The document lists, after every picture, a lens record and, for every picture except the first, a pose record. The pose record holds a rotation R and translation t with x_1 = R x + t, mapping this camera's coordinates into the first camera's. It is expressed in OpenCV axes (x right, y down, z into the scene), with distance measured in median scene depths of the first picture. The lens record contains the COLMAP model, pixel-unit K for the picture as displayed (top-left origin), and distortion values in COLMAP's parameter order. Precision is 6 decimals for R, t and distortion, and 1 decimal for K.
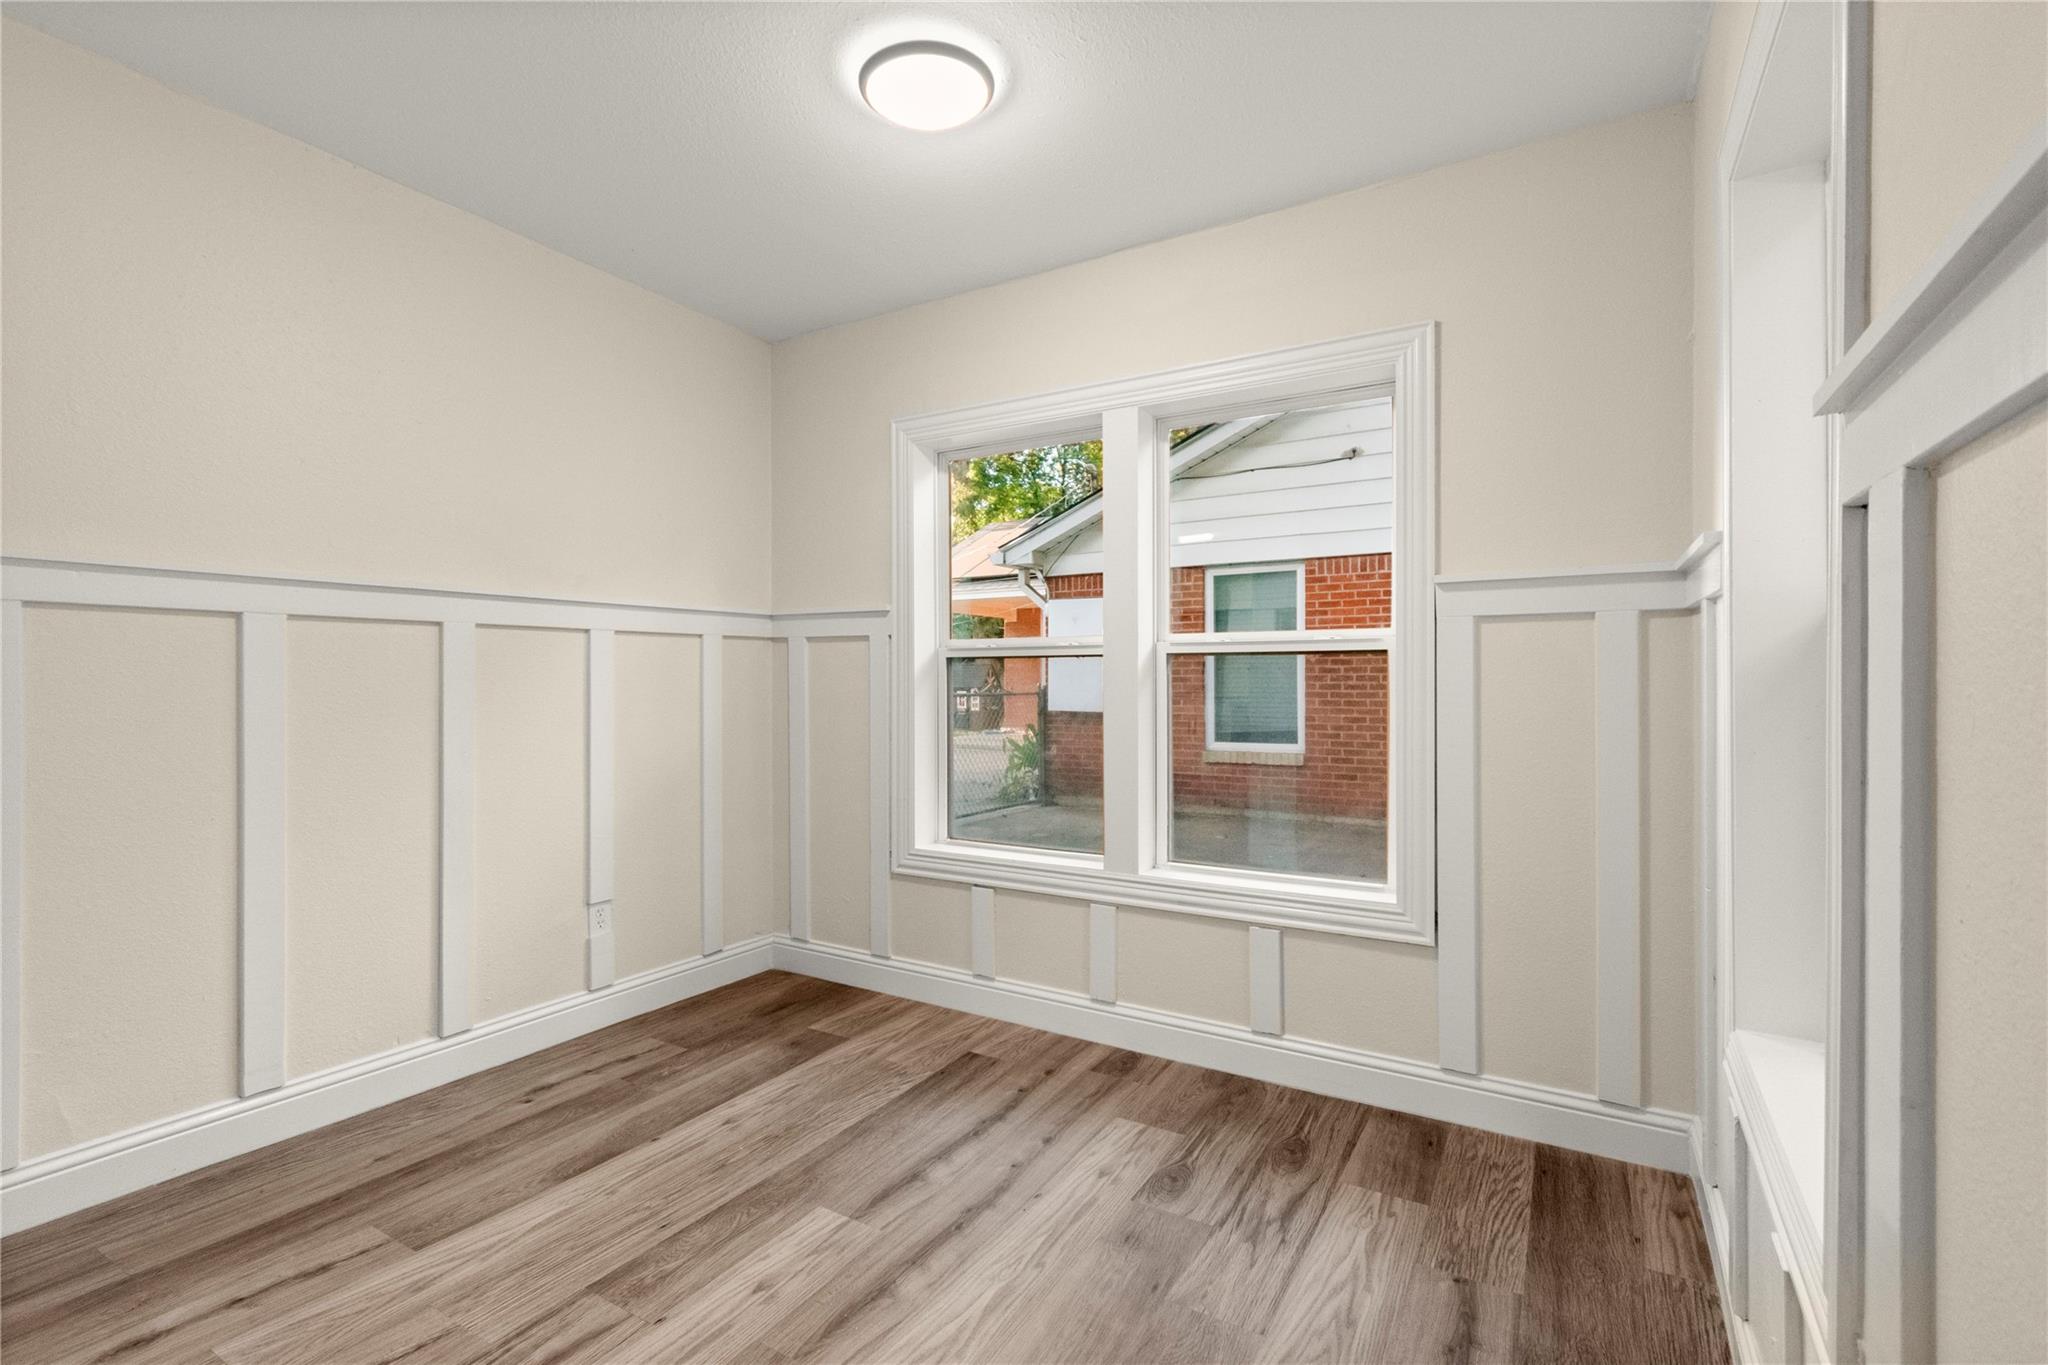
lens RADIAL K [[939.4, 0, 1039.6], [0, 939.4, 684.5], [0, 0, 1]] dist [-0.005916, 0.000710]
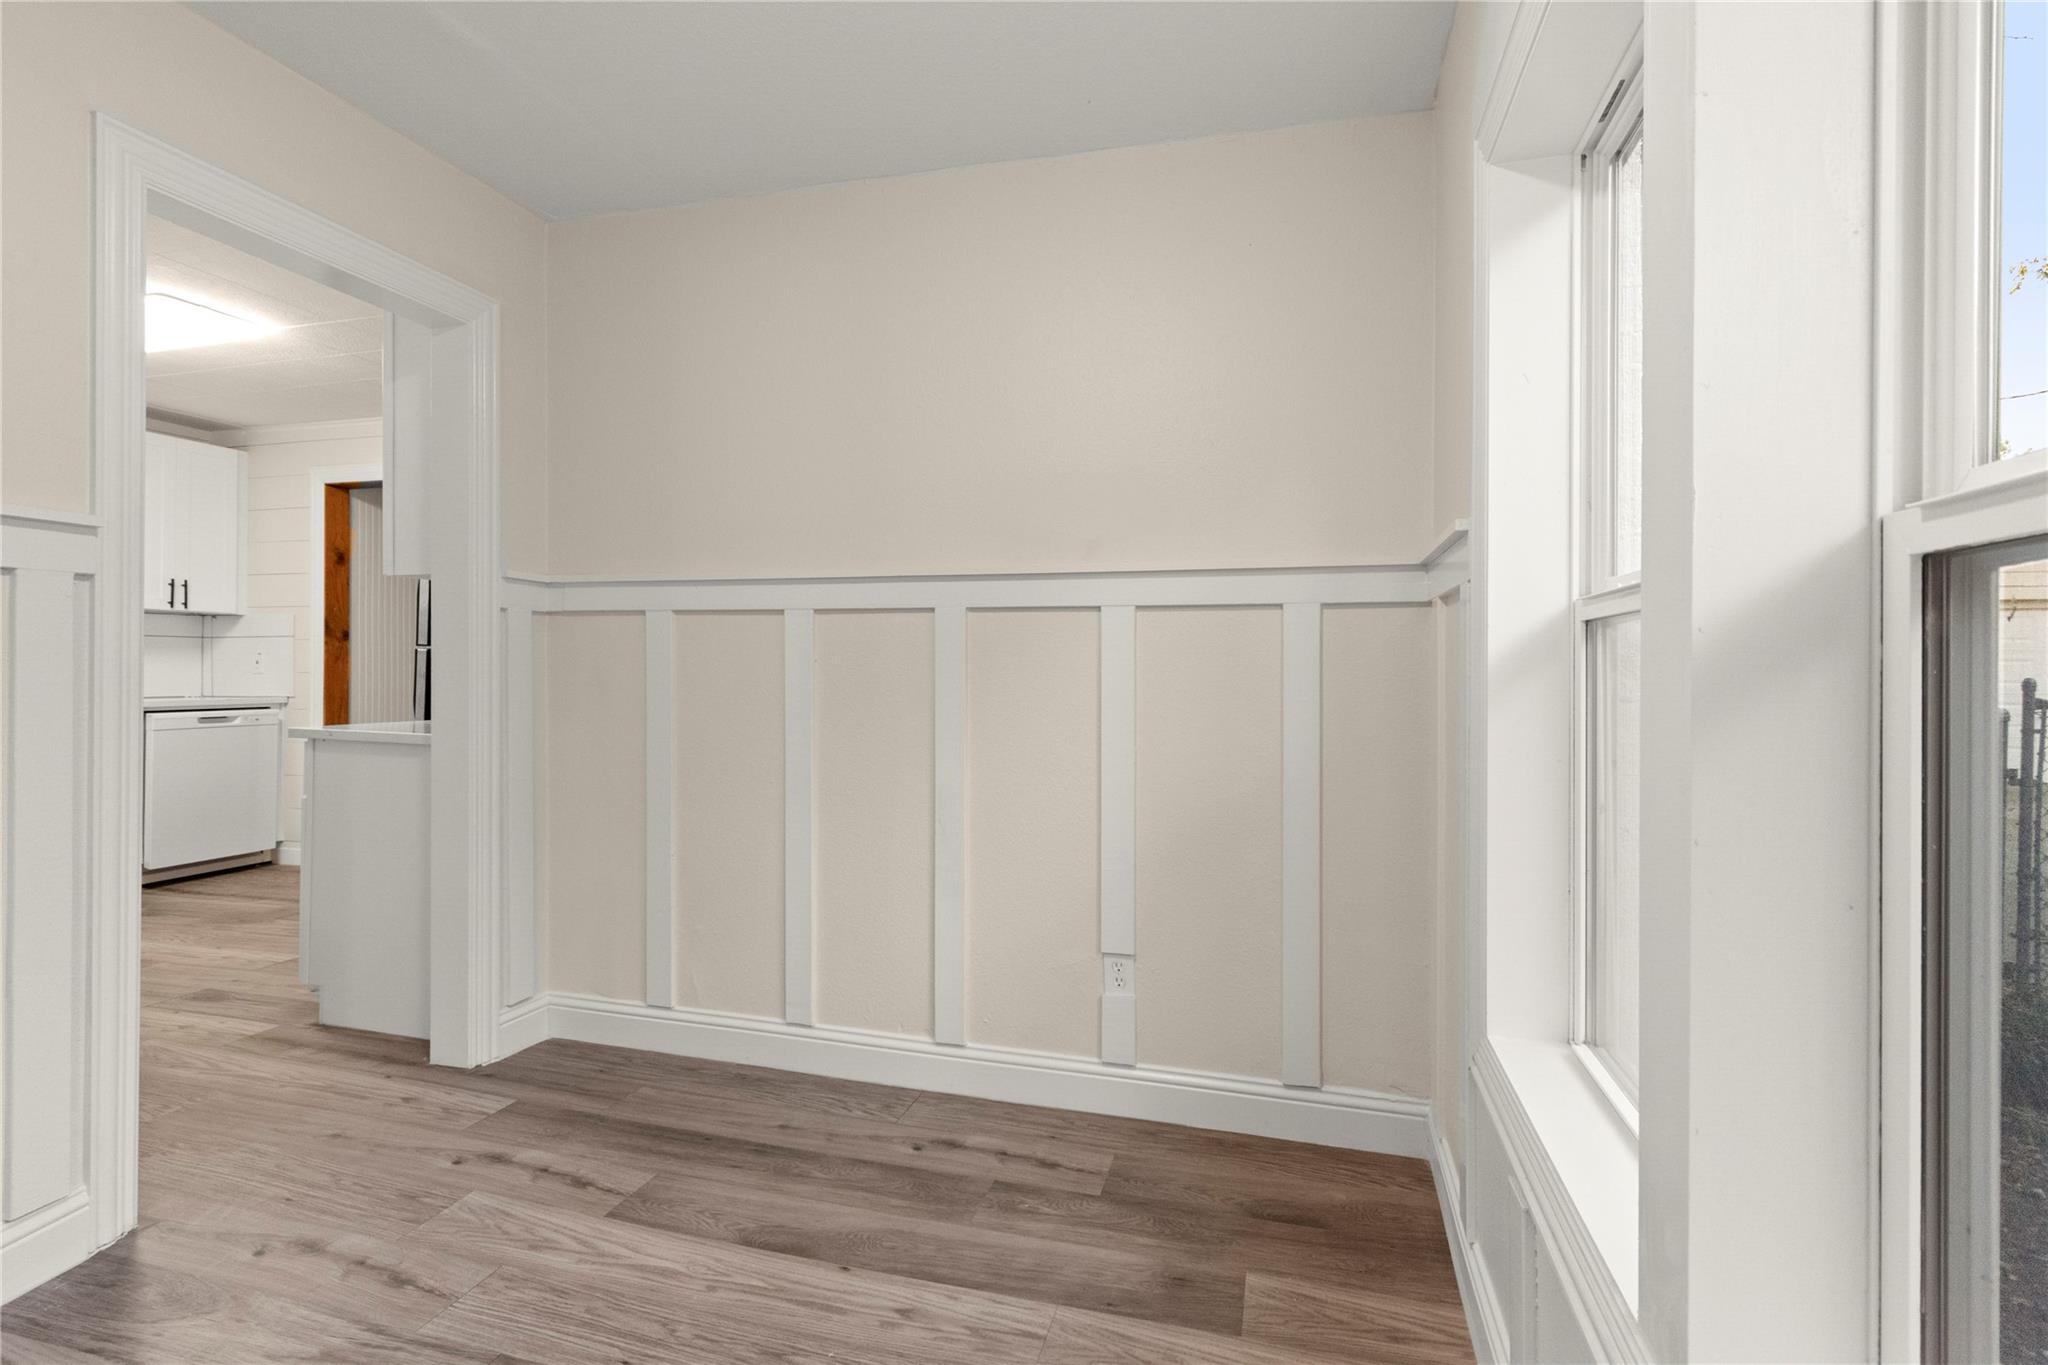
lens RADIAL K [[992.8, 0, 1023.9], [0, 992.8, 674.1], [0, 0, 1]] dist [0.002367, 0.000058]
pose [[0.241369, 0.012236, -0.970356, 0.364998], [-0.011579, 0.999886, 0.009729, -0.010254], [0.970364, 0.008887, 0.241483, 0.839373]]
